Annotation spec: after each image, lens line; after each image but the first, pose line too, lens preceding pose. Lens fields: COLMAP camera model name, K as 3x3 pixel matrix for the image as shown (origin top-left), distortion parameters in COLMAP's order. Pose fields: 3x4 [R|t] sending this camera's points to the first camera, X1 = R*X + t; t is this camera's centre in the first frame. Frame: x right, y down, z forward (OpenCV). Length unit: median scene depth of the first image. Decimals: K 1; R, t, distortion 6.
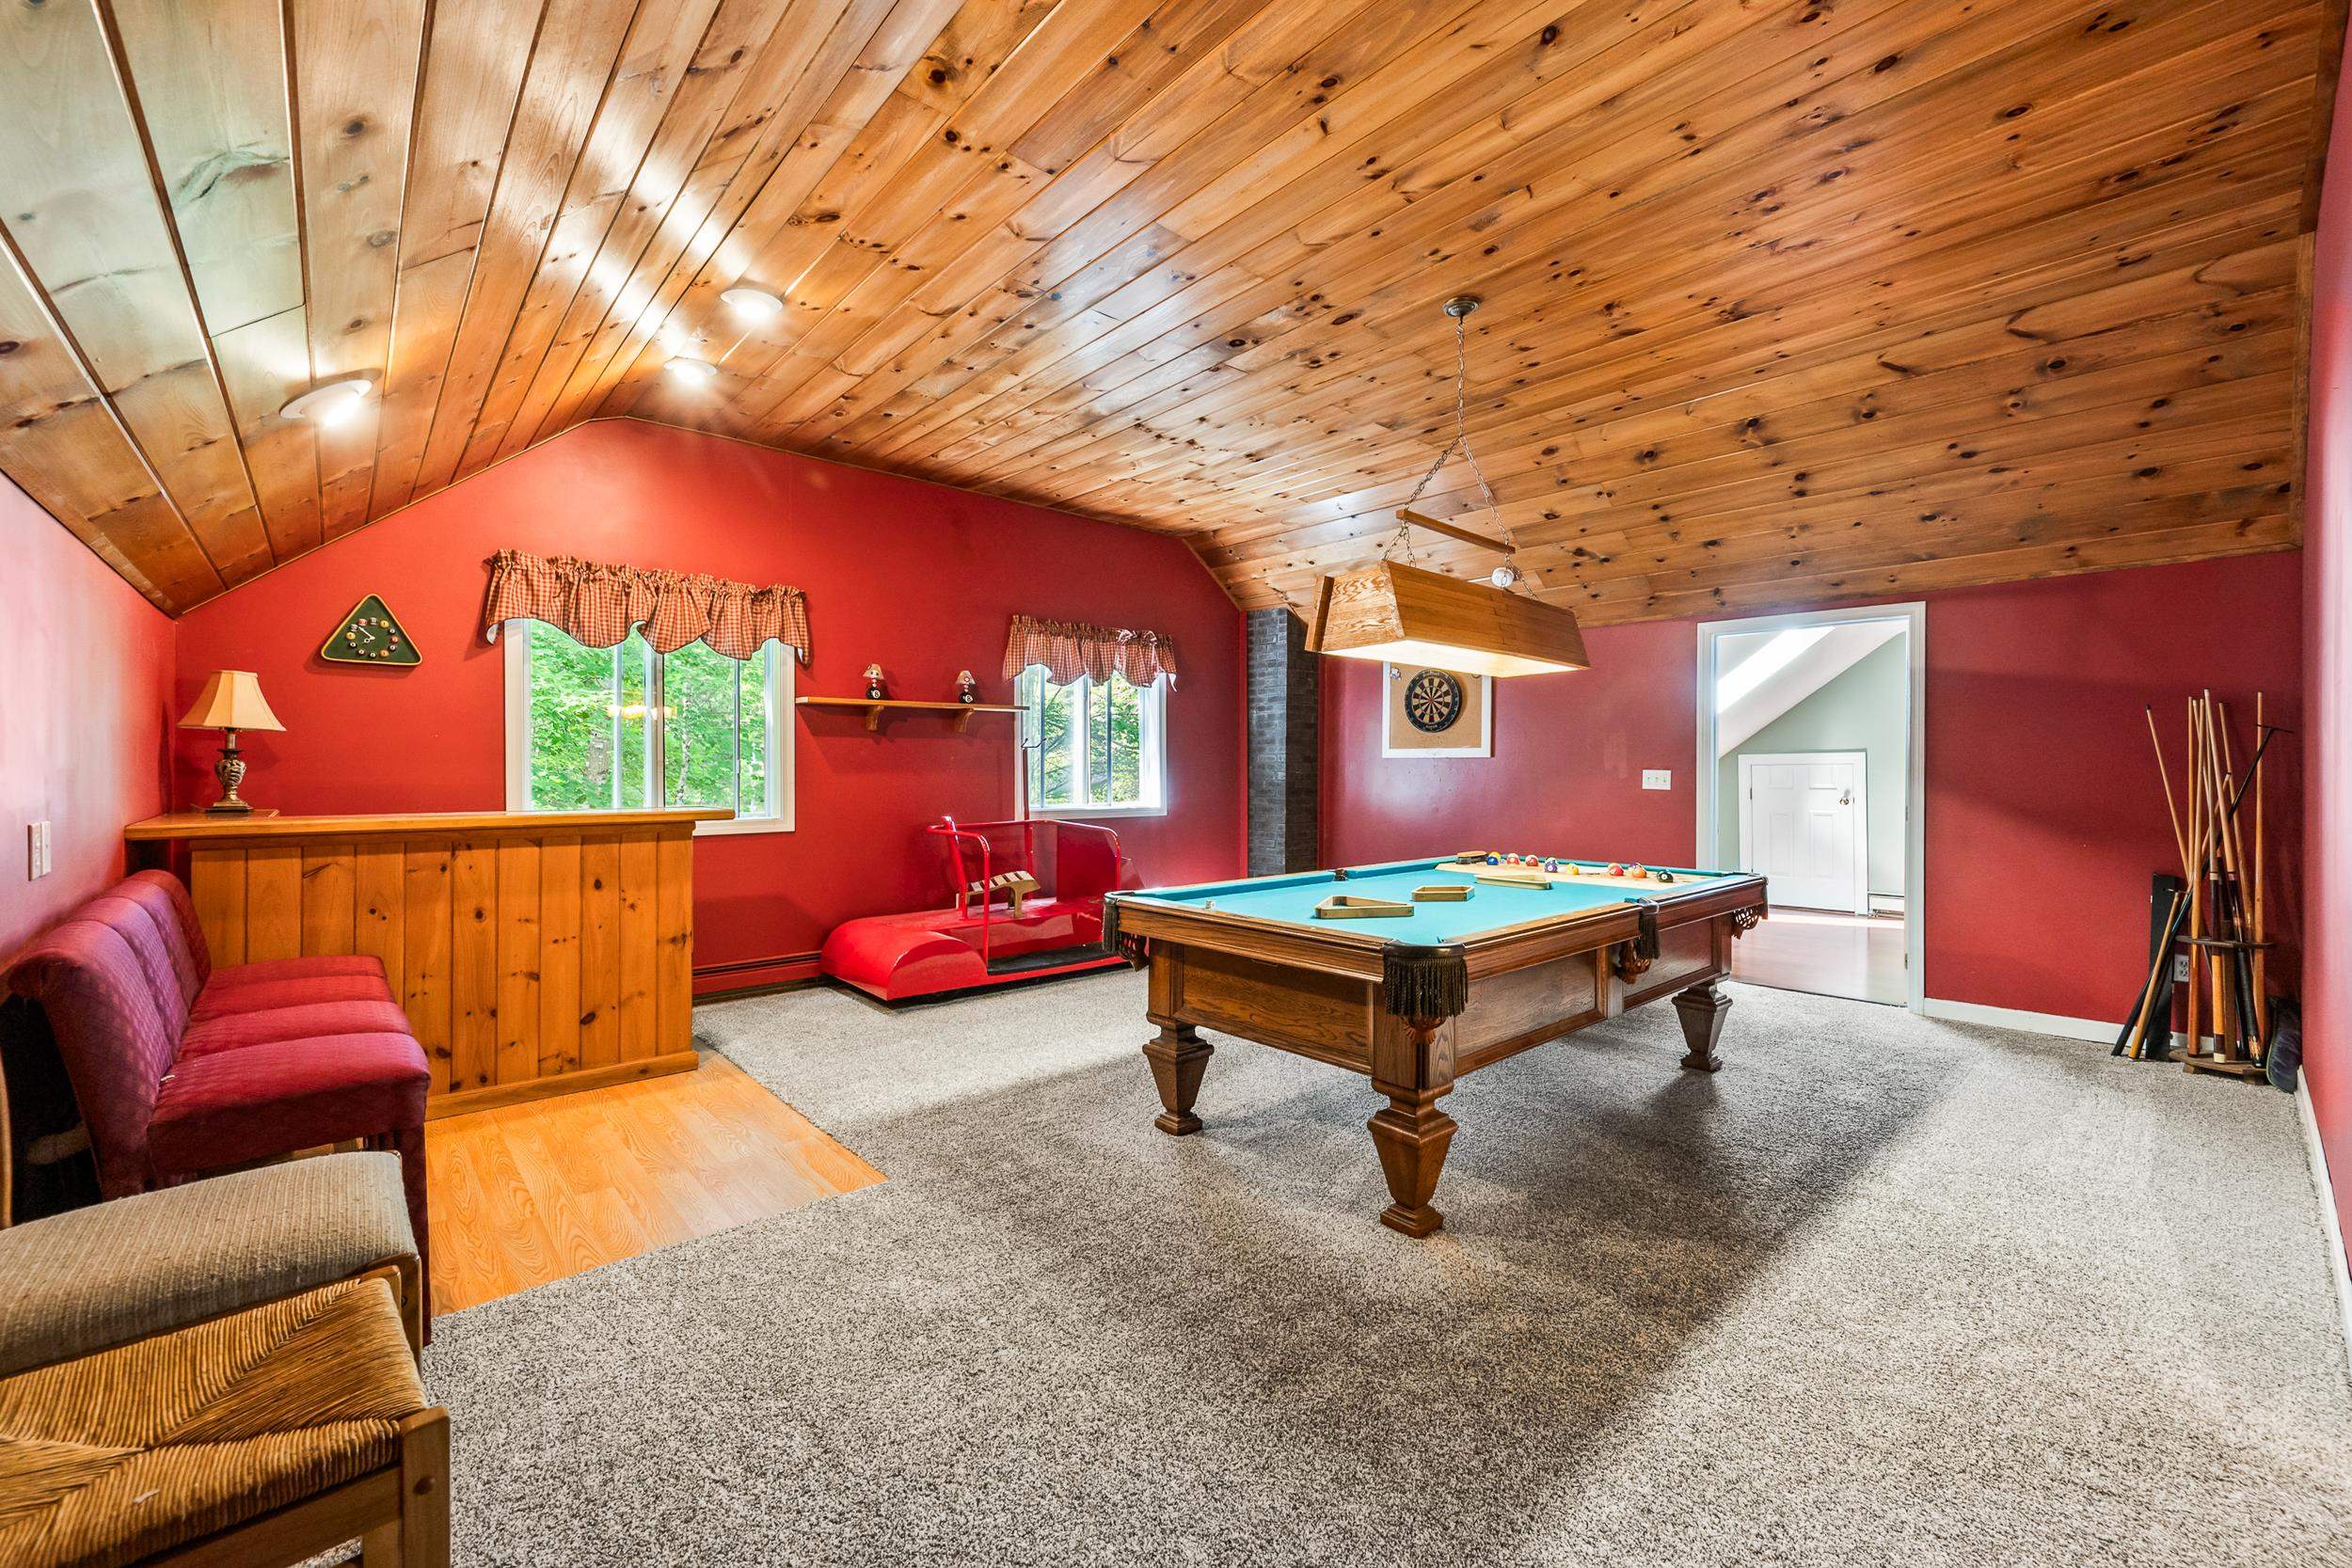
lens RADIAL K [[954.7, 0, 1181.8], [0, 954.7, 762.5], [0, 0, 1]] dist [0.002265, -0.001790]
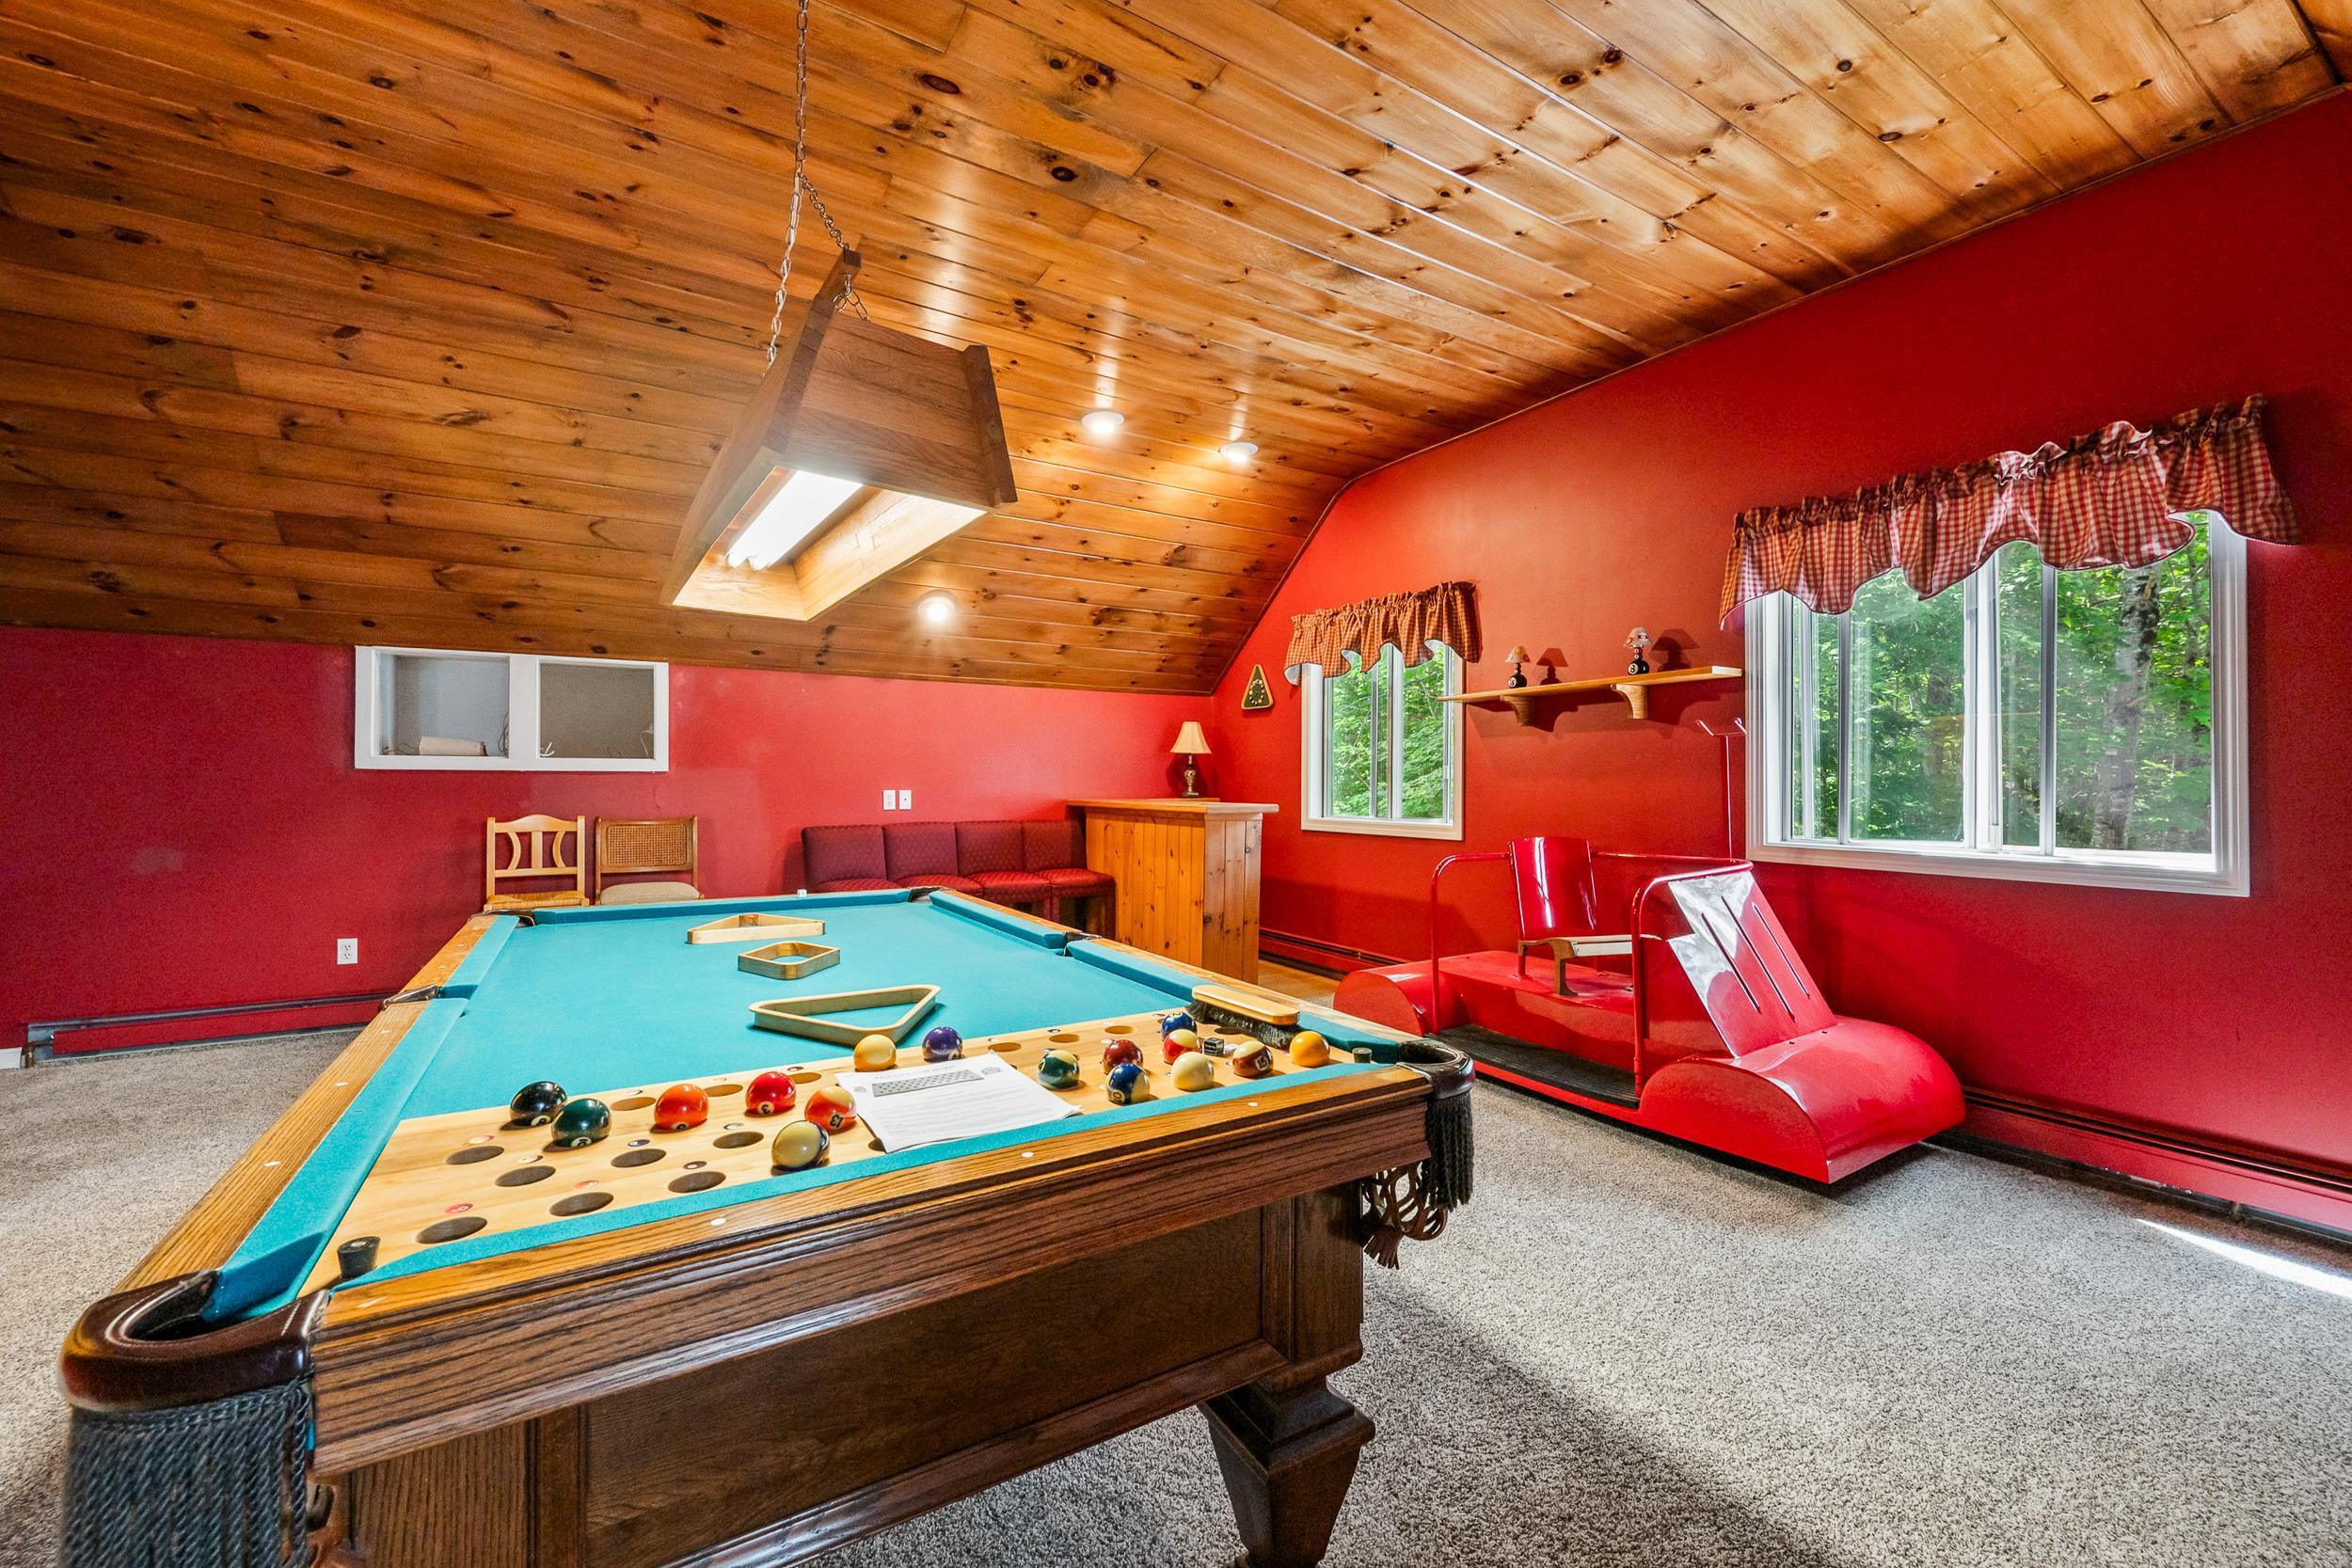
lens RADIAL K [[954.7, 0, 1183.7], [0, 954.7, 787.6], [0, 0, 1]] dist [0.002265, -0.001790]
pose [[-0.182971, -0.005792, -0.983101, 0.548848], [-0.012062, 0.999921, -0.003646, 0.025952], [0.983044, 0.011191, -0.183026, 0.889124]]
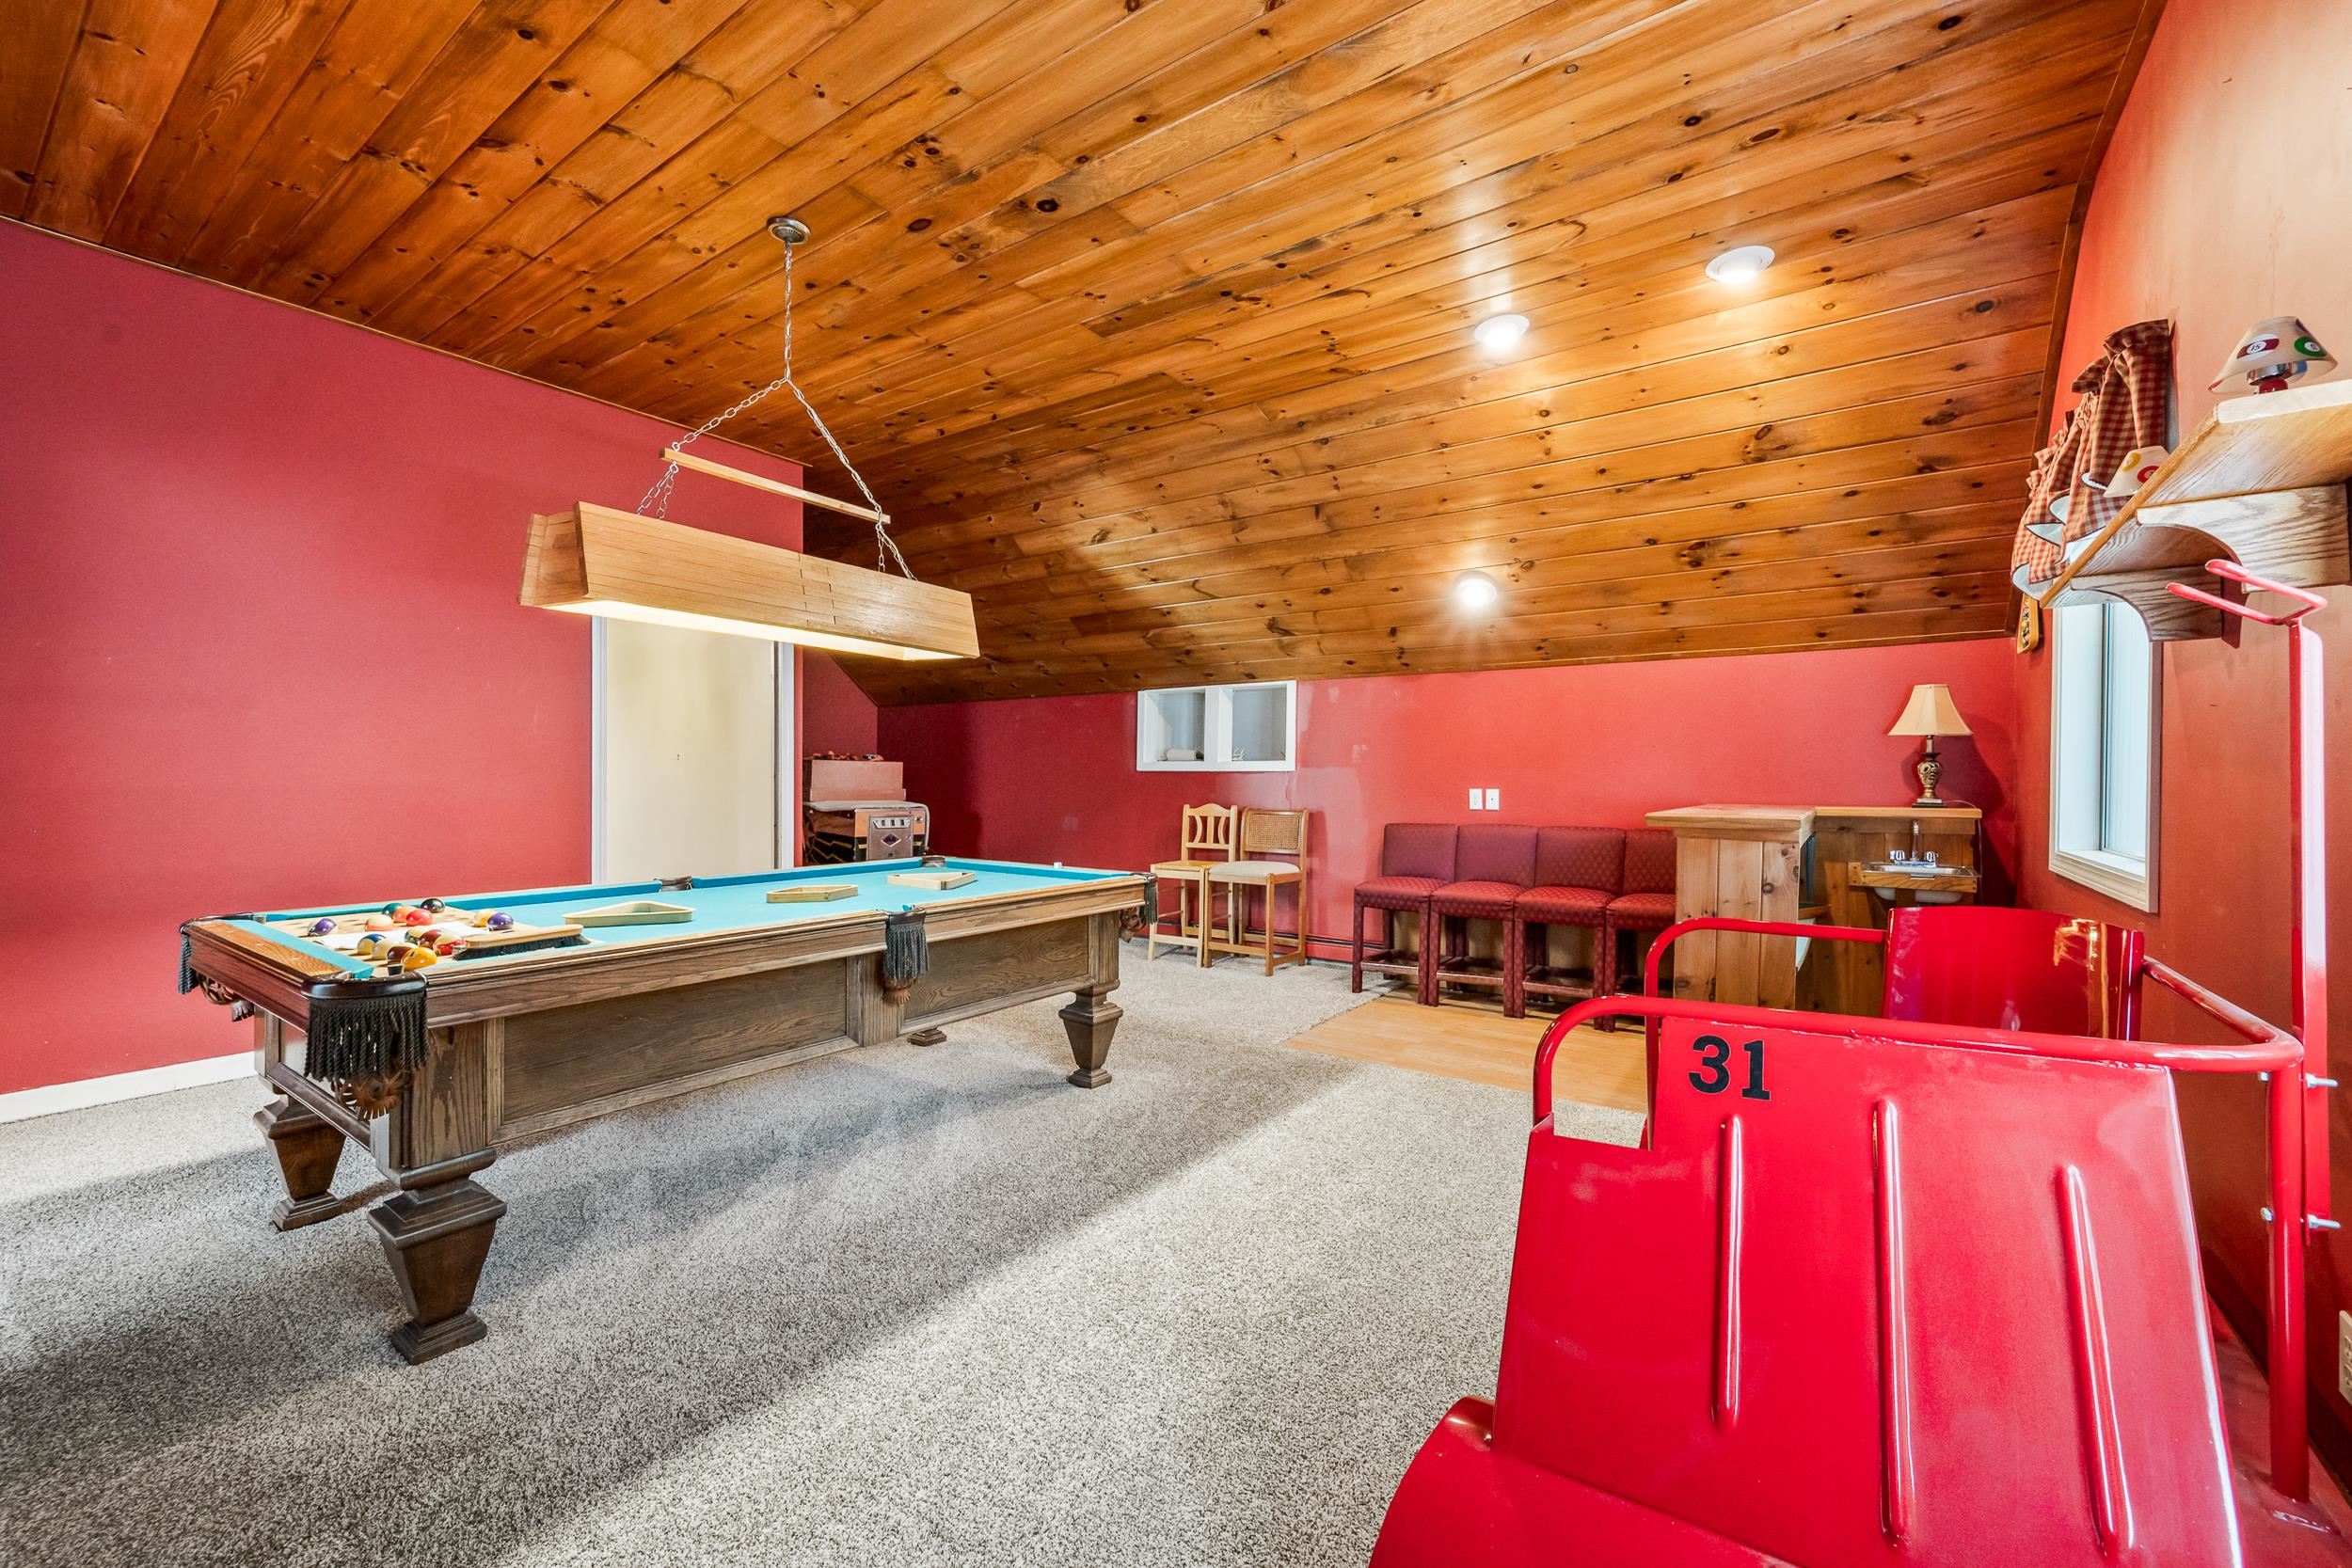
lens RADIAL K [[954.7, 0, 1175.8], [0, 954.7, 774.4], [0, 0, 1]] dist [0.002265, -0.001790]
pose [[-0.977708, -0.019055, -0.209103, 0.085879], [-0.019034, 0.999817, -0.002115, 0.021818], [0.209105, 0.001912, -0.977891, 1.290381]]
